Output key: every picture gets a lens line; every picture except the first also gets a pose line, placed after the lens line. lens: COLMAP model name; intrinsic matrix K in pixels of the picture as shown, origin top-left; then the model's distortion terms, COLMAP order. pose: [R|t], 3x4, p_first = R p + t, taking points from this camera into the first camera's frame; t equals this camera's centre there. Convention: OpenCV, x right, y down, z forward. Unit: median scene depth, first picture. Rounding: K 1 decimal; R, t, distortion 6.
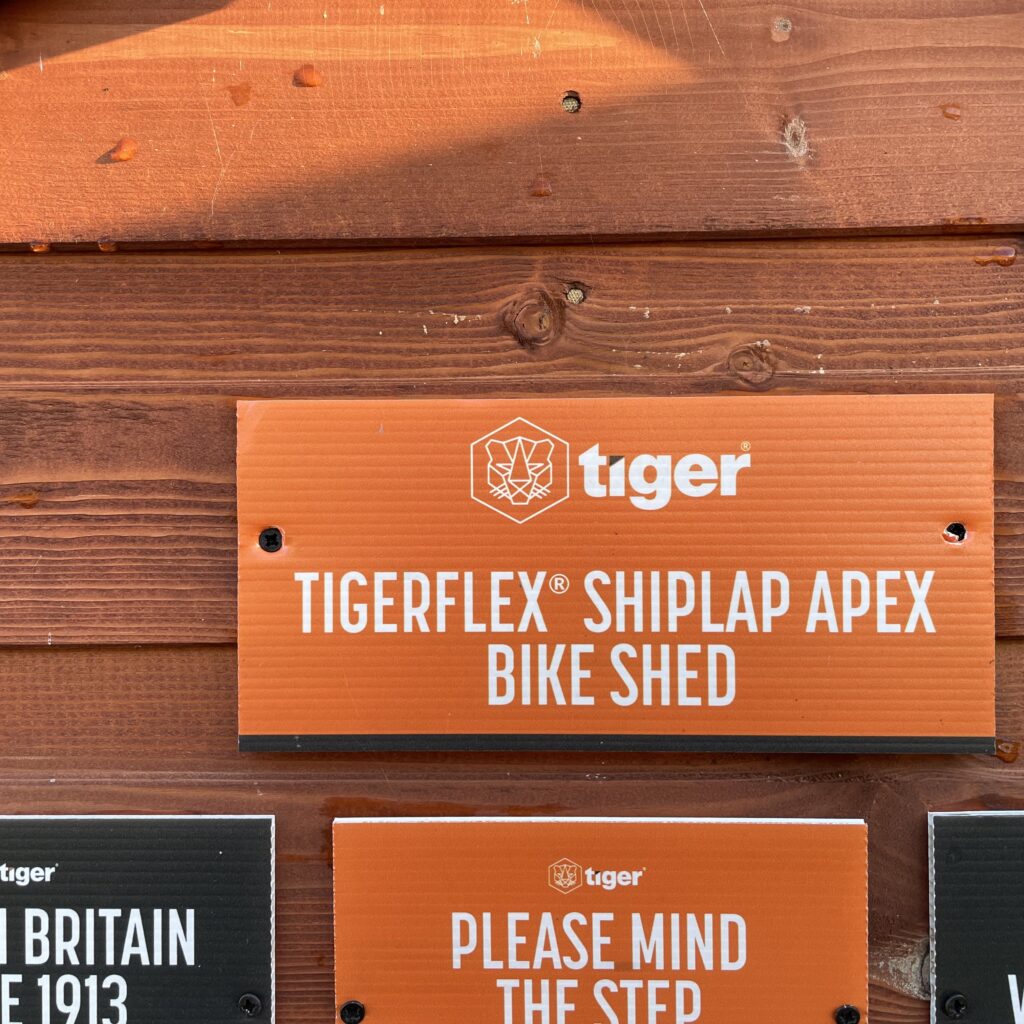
lens RADIAL K [[1025.1, 0, 511.8], [0, 1025.1, 512.2], [0, 0, 1]] dist [0.020684, 0.000000]
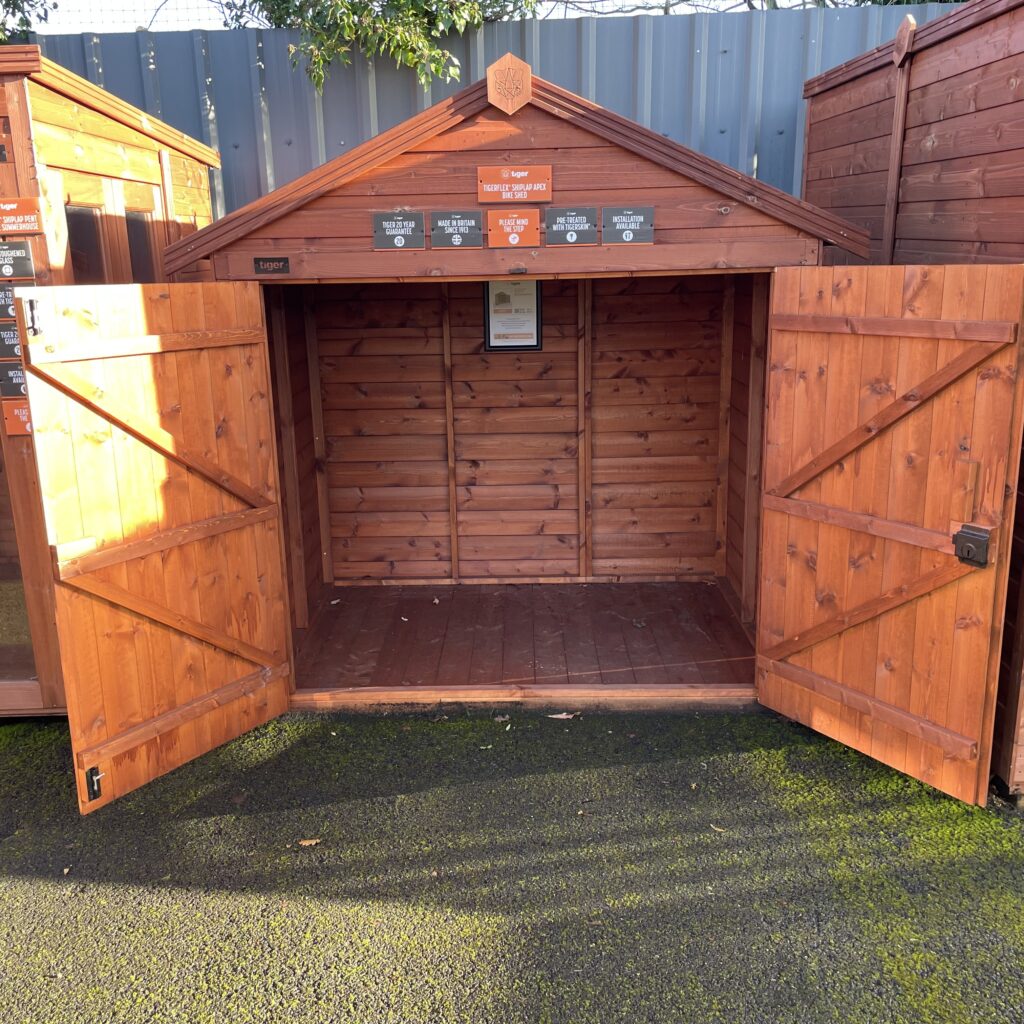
lens RADIAL K [[1025.1, 0, 510.0], [0, 1025.1, 521.8], [0, 0, 1]] dist [0.020684, 0.000000]
pose [[0.999897, -0.012259, 0.007430, -0.067339], [0.009834, 0.963741, 0.266660, 0.565921], [-0.010429, -0.266559, 0.963762, -9.753577]]
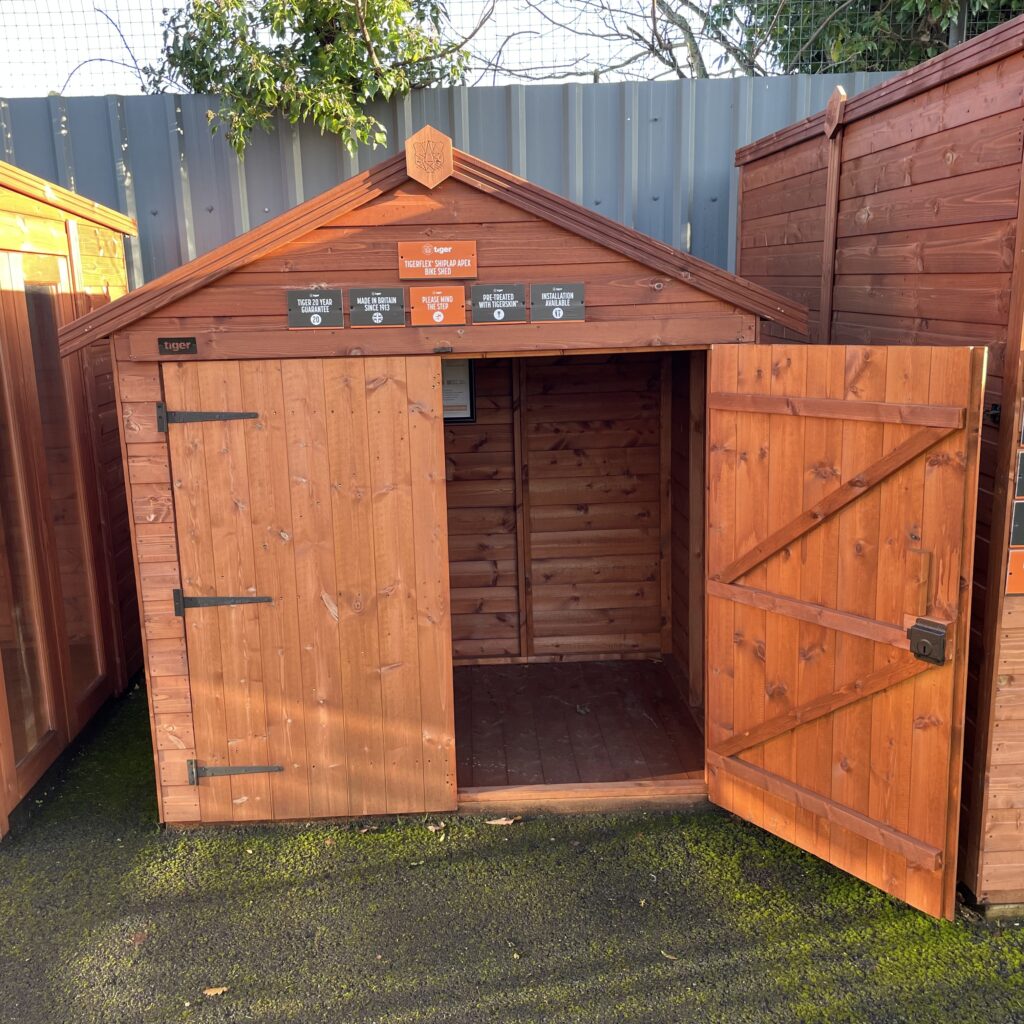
lens RADIAL K [[1025.1, 0, 513.2], [0, 1025.1, 517.7], [0, 0, 1]] dist [0.020684, 0.000000]
pose [[0.997686, -0.029503, 0.061257, 0.144089], [0.015545, 0.976066, 0.216917, 0.338791], [-0.066190, -0.215463, 0.974266, -8.991560]]
